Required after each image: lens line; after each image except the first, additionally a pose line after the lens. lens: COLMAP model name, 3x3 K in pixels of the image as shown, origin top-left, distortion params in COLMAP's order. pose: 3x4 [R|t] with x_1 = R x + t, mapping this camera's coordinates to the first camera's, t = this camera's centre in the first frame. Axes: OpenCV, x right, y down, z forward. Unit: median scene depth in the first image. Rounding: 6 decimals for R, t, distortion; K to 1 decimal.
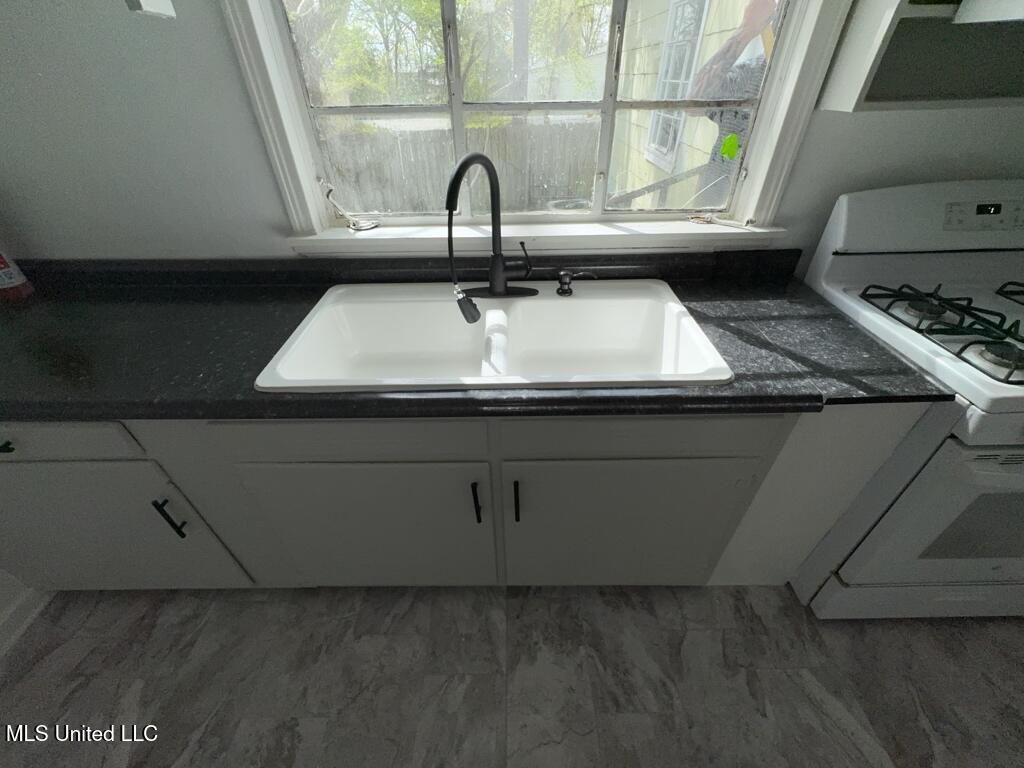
lens RADIAL K [[404.6, 0, 512.0], [0, 404.6, 384.0], [0, 0, 1]] dist [-0.000050, -0.002245]
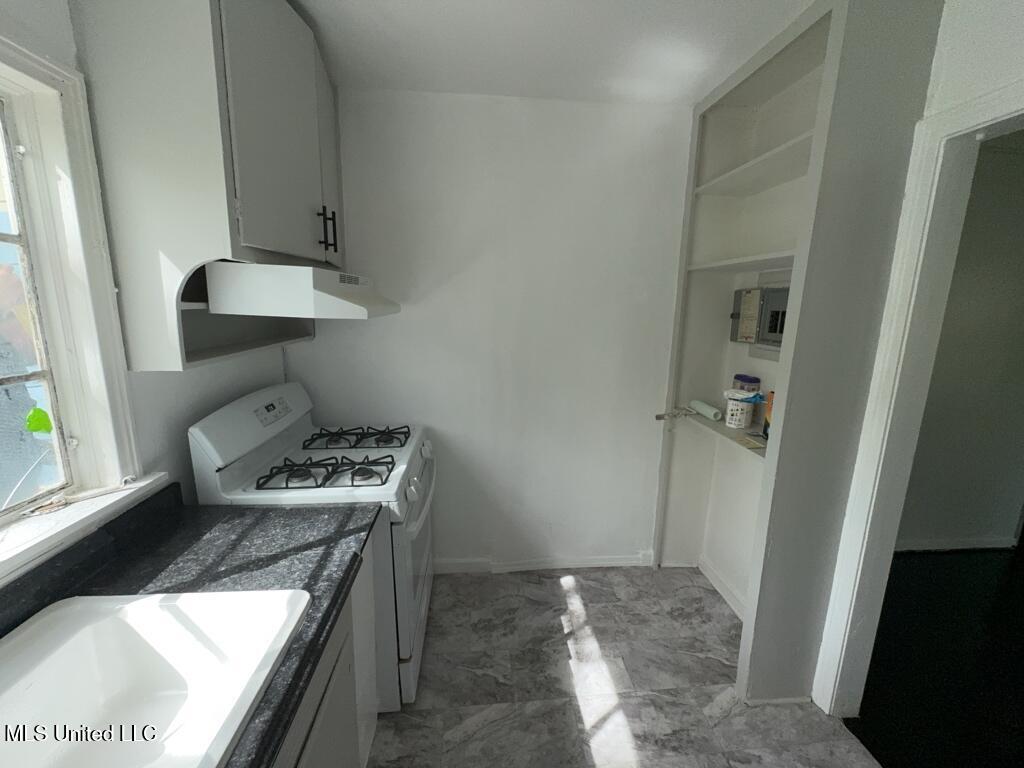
lens RADIAL K [[404.6, 0, 512.0], [0, 404.6, 384.0], [0, 0, 1]] dist [-0.000050, -0.002245]
pose [[-0.087026, -0.169353, 0.981706, -0.373716], [0.588434, 0.786426, 0.187829, -0.282801], [-0.803848, 0.594015, 0.031214, 0.201852]]
